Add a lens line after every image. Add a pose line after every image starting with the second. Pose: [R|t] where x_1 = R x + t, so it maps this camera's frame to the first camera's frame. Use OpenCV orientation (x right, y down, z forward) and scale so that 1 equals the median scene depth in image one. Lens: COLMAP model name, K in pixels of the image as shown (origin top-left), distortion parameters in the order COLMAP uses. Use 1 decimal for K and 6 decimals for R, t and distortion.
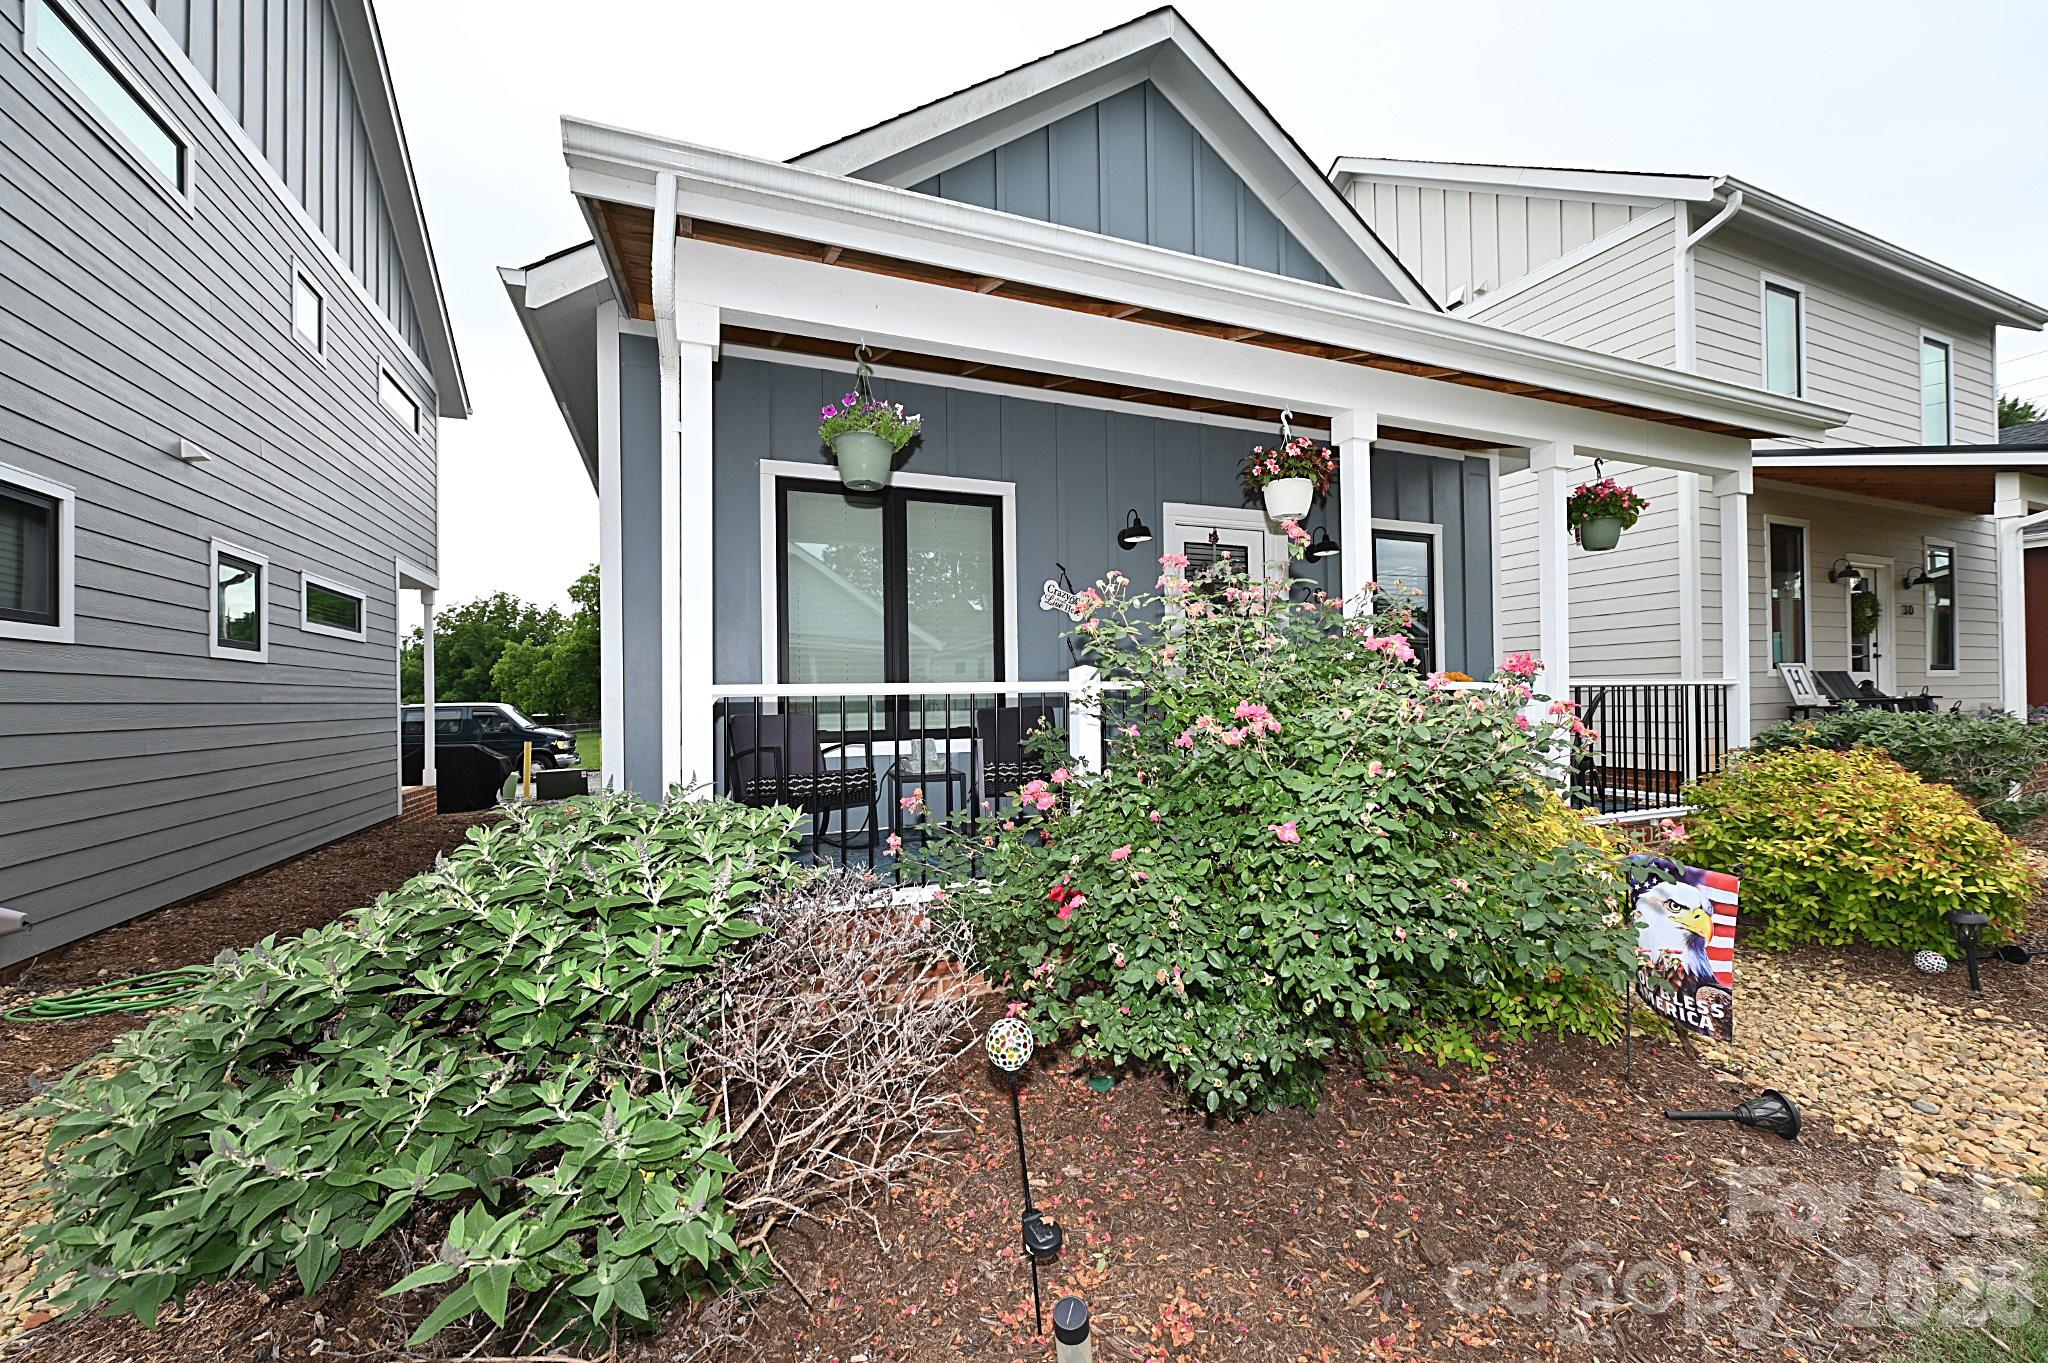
lens RADIAL K [[807.5, 0, 1018.4], [0, 807.5, 685.8], [0, 0, 1]] dist [-0.009678, -0.000434]
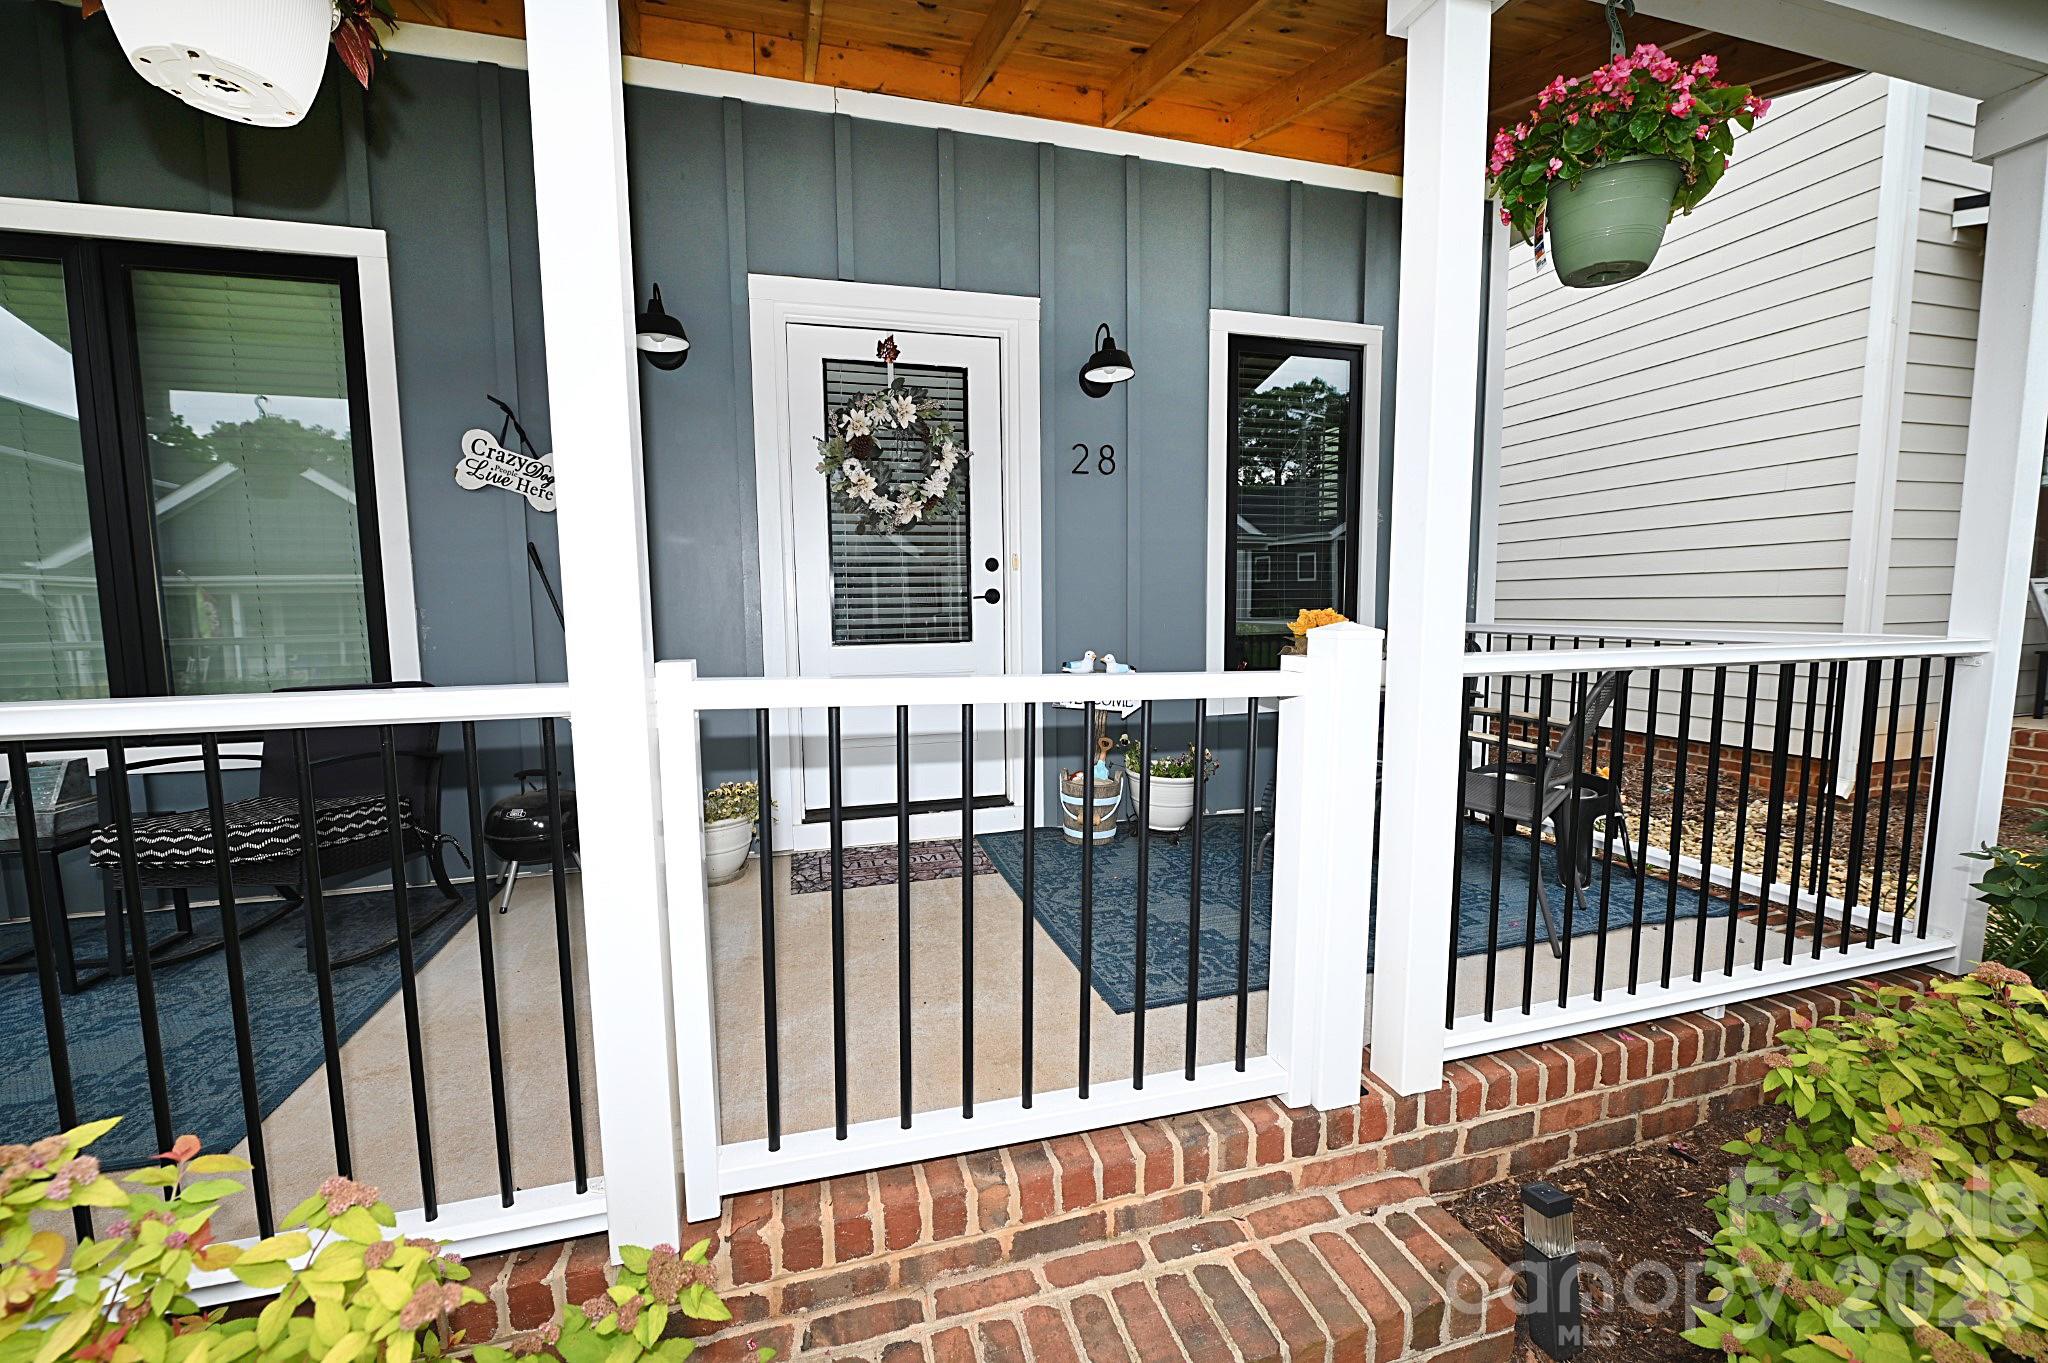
lens RADIAL K [[807.5, 0, 1009.7], [0, 807.5, 683.5], [0, 0, 1]] dist [-0.009678, -0.000434]
pose [[0.992354, 0.015823, -0.122408, 0.390501], [-0.001225, 0.992963, 0.118421, -0.028504], [0.123420, -0.117365, 0.985390, 0.461827]]
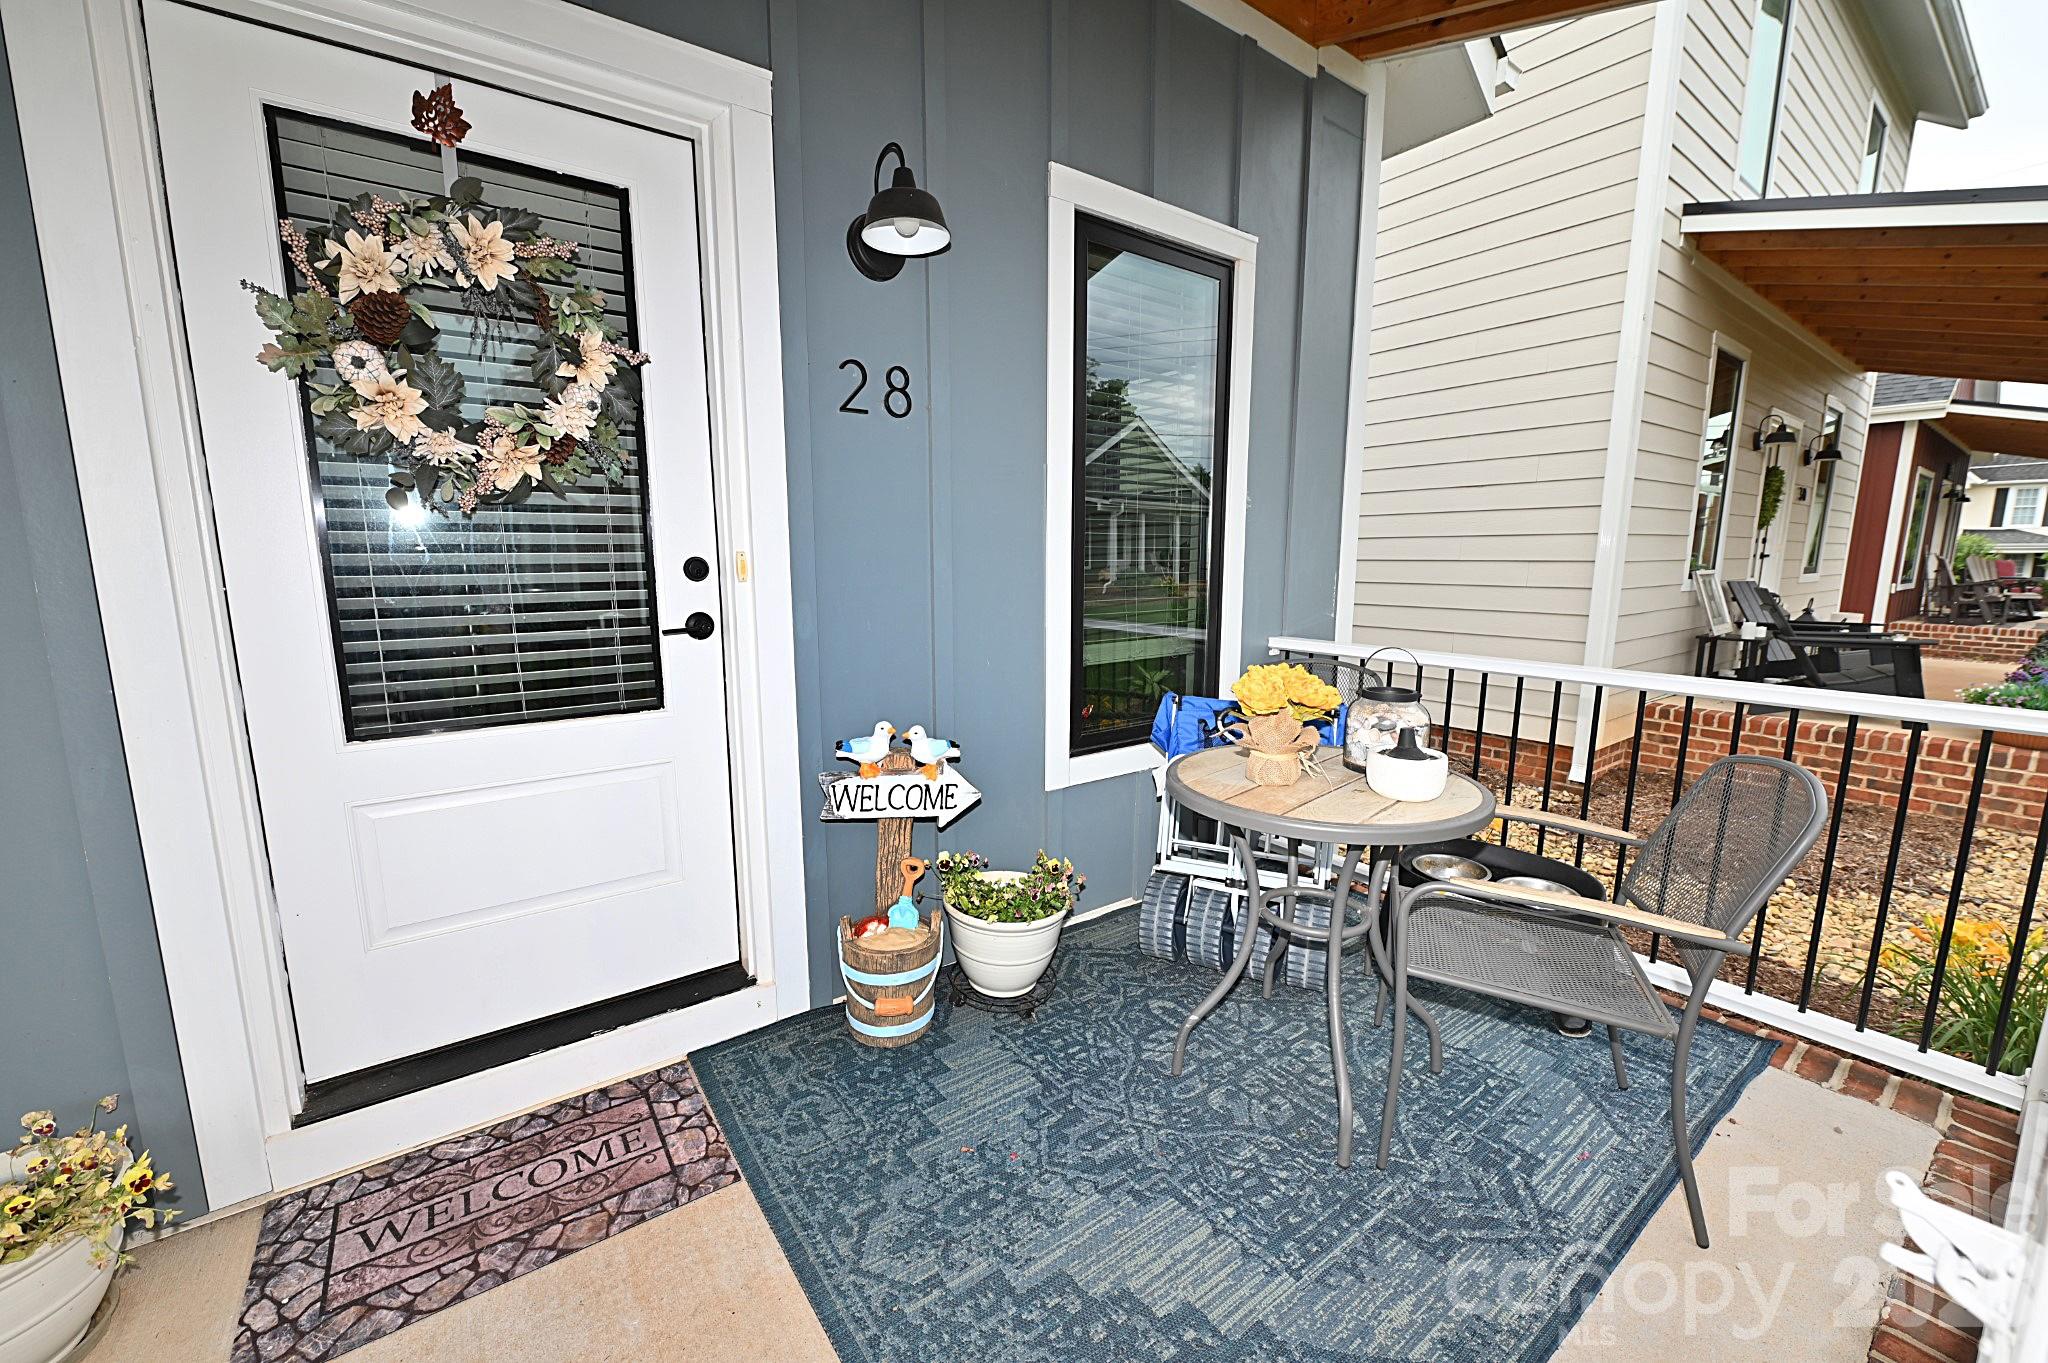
lens RADIAL K [[807.5, 0, 1017.4], [0, 807.5, 684.0], [0, 0, 1]] dist [-0.009678, -0.000434]
pose [[0.971307, -0.023755, 0.236642, 0.353648], [-0.017273, 0.985325, 0.169811, -0.055411], [-0.237203, -0.169026, 0.956642, 0.691644]]
